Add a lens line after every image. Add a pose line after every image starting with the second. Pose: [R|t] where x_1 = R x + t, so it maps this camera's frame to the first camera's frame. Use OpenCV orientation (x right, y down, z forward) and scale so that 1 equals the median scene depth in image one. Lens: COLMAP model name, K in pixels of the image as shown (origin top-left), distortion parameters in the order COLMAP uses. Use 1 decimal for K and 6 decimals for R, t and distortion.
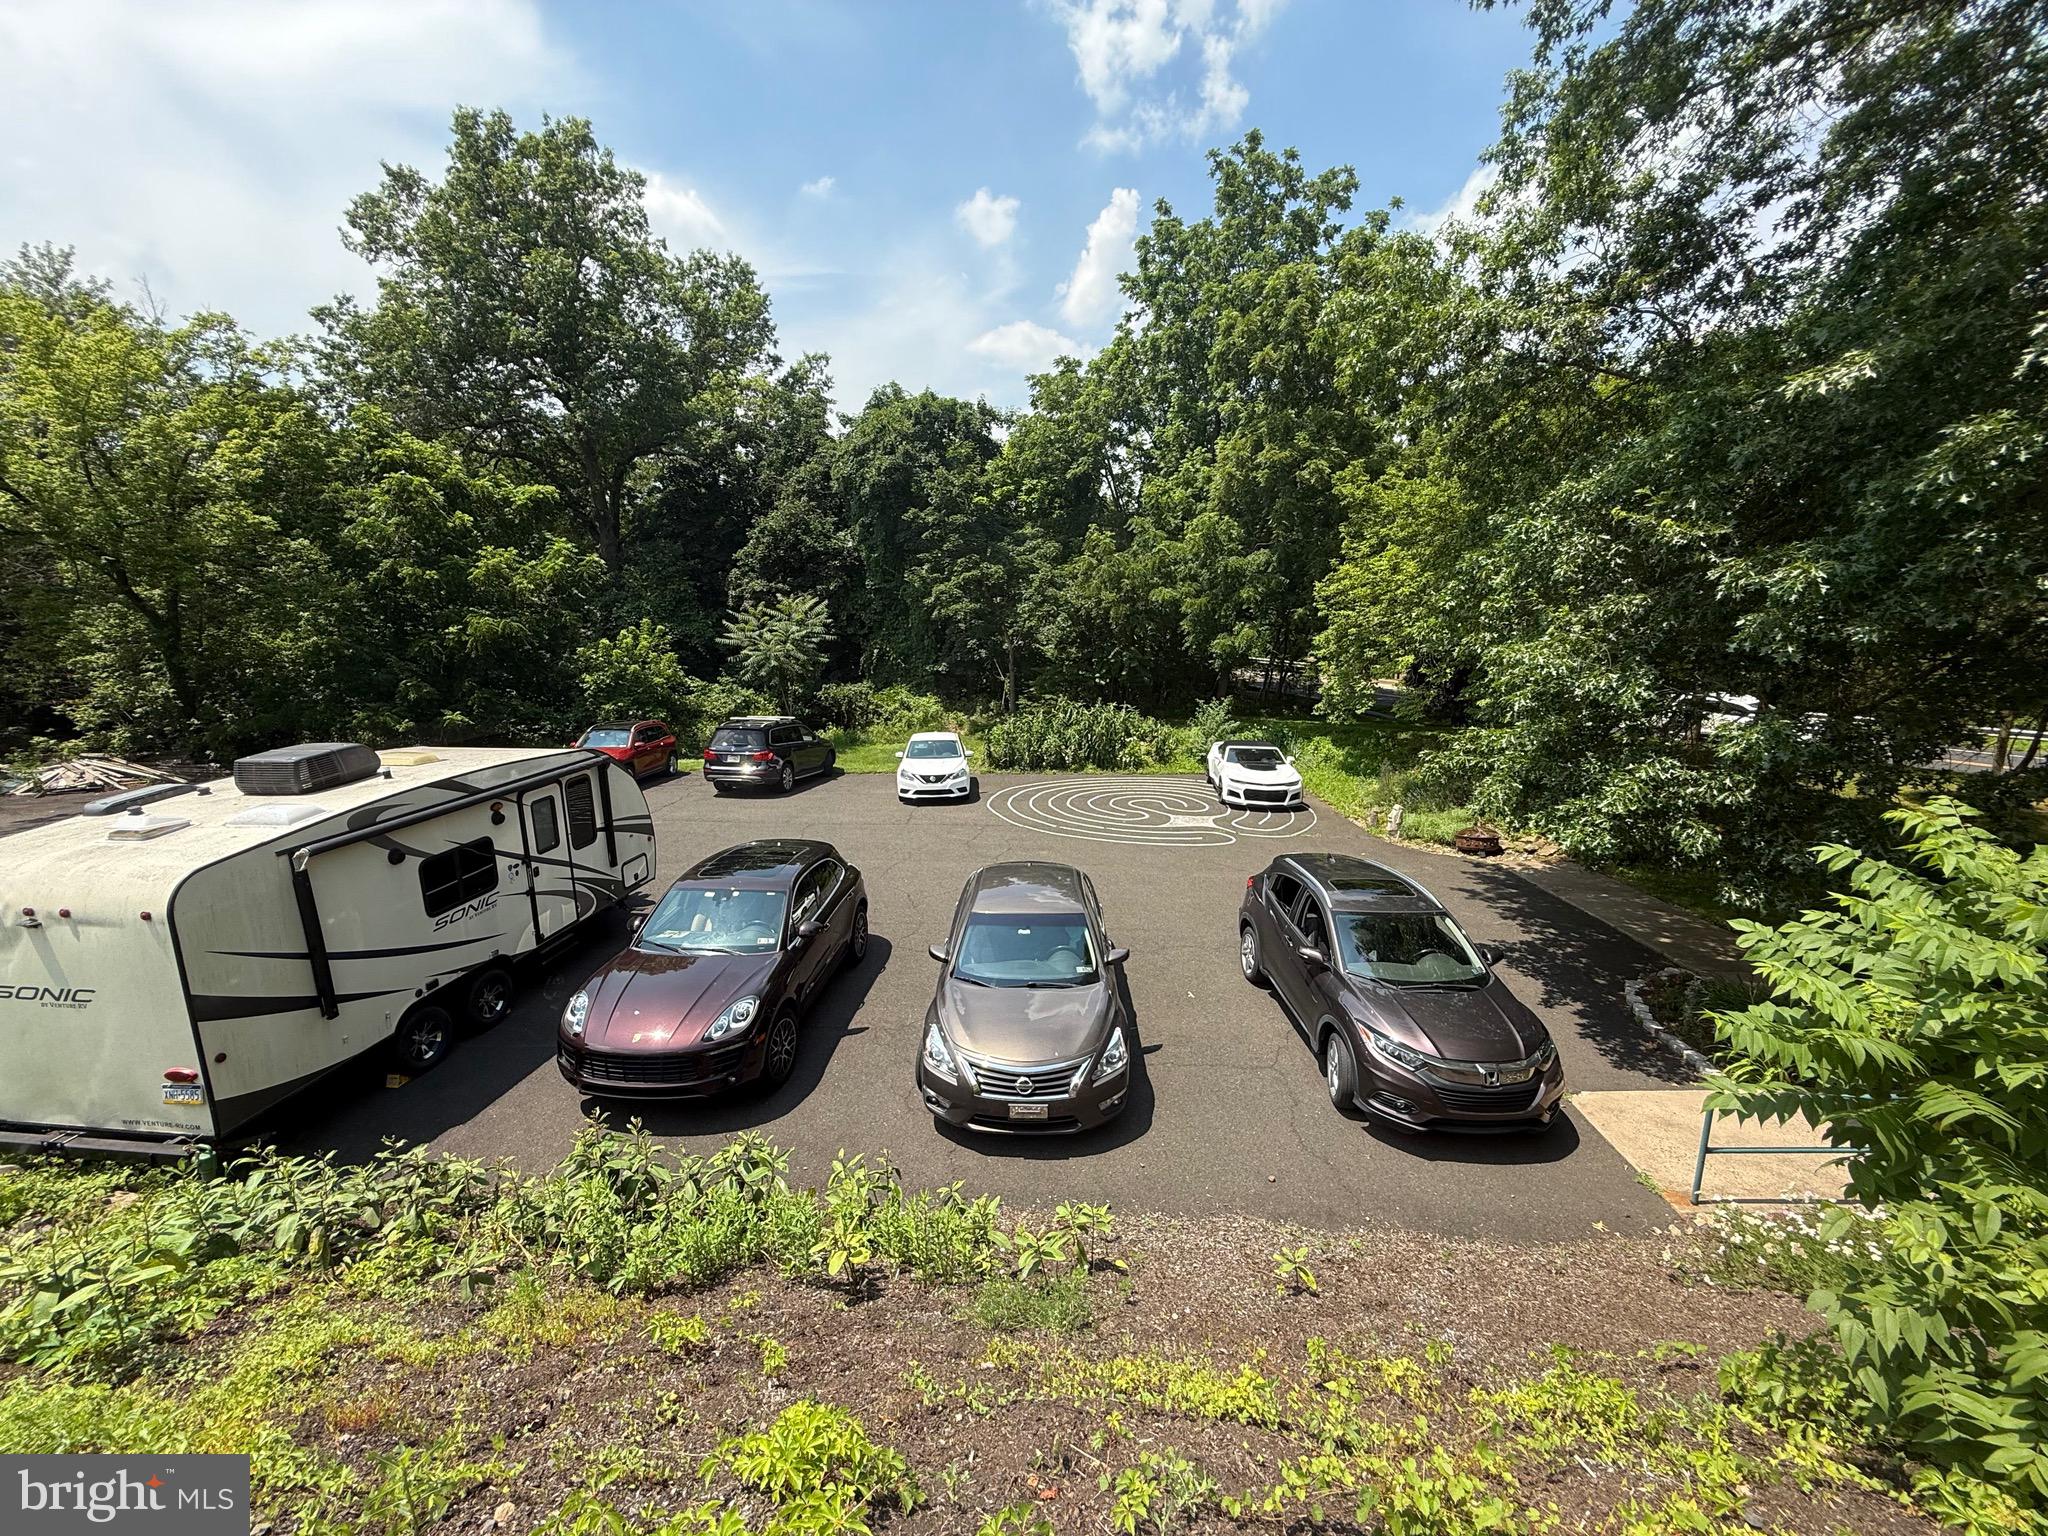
lens RADIAL K [[828.6, 0, 1021.7], [0, 828.6, 762.2], [0, 0, 1]] dist [0.006111, 0.000126]
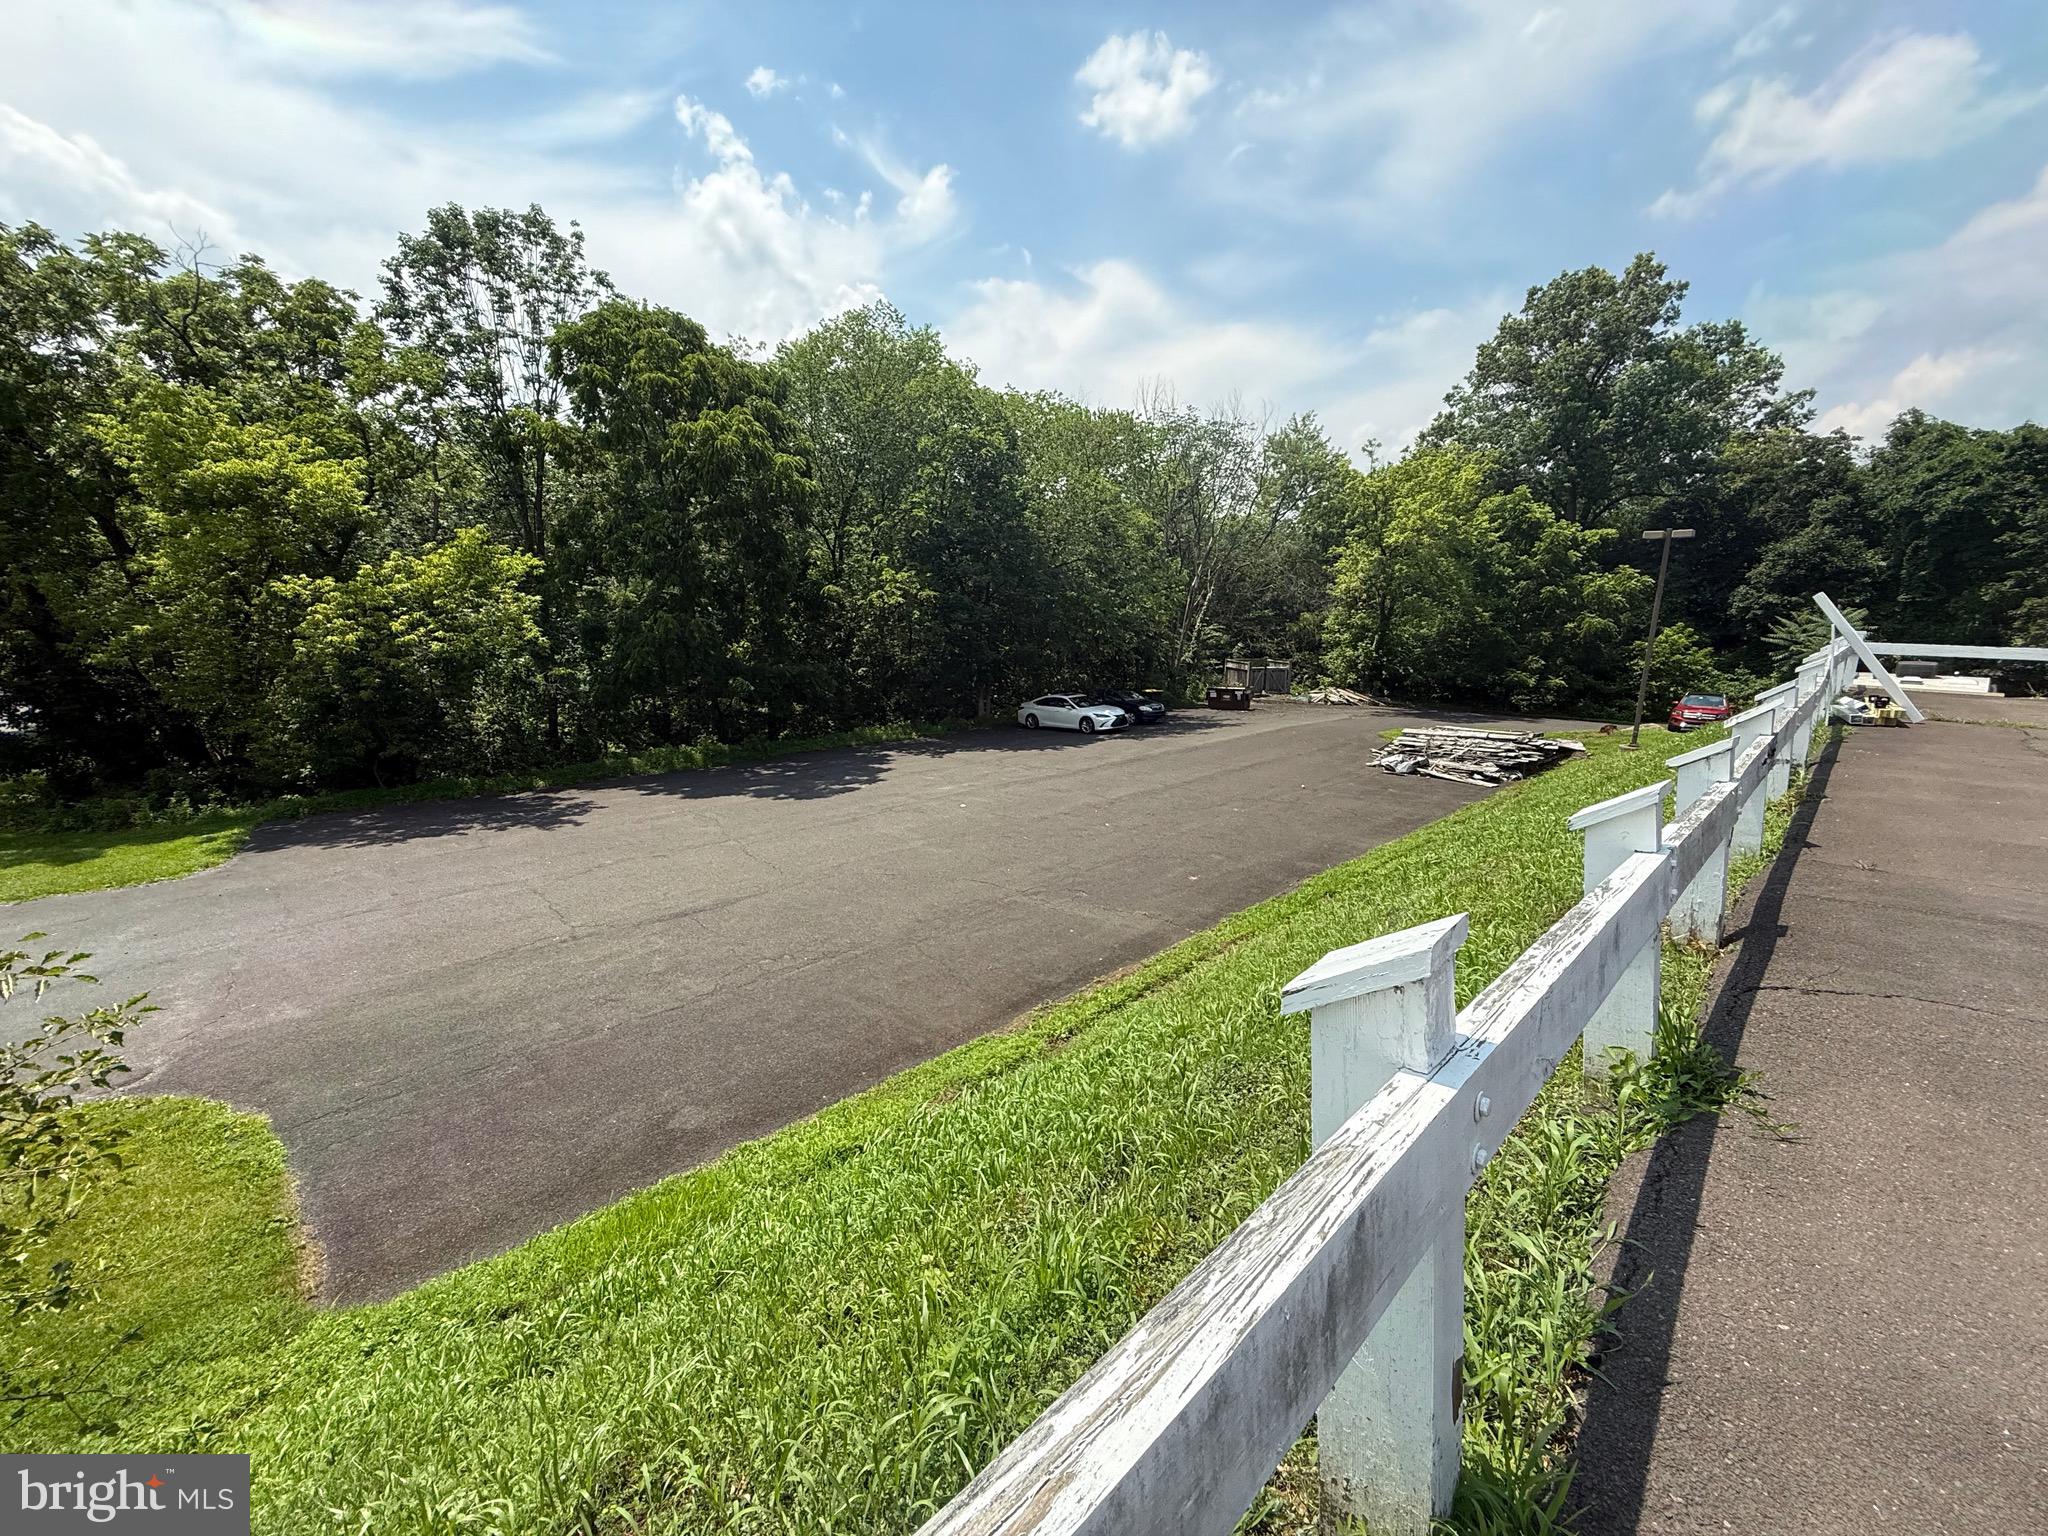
lens RADIAL K [[828.6, 0, 1022.7], [0, 828.6, 756.6], [0, 0, 1]] dist [0.006111, 0.000126]
pose [[0.737487, 0.135049, -0.661721, -0.314587], [-0.150581, 0.988019, 0.033820, 0.158665], [0.658360, 0.074700, 0.748987, -0.706337]]
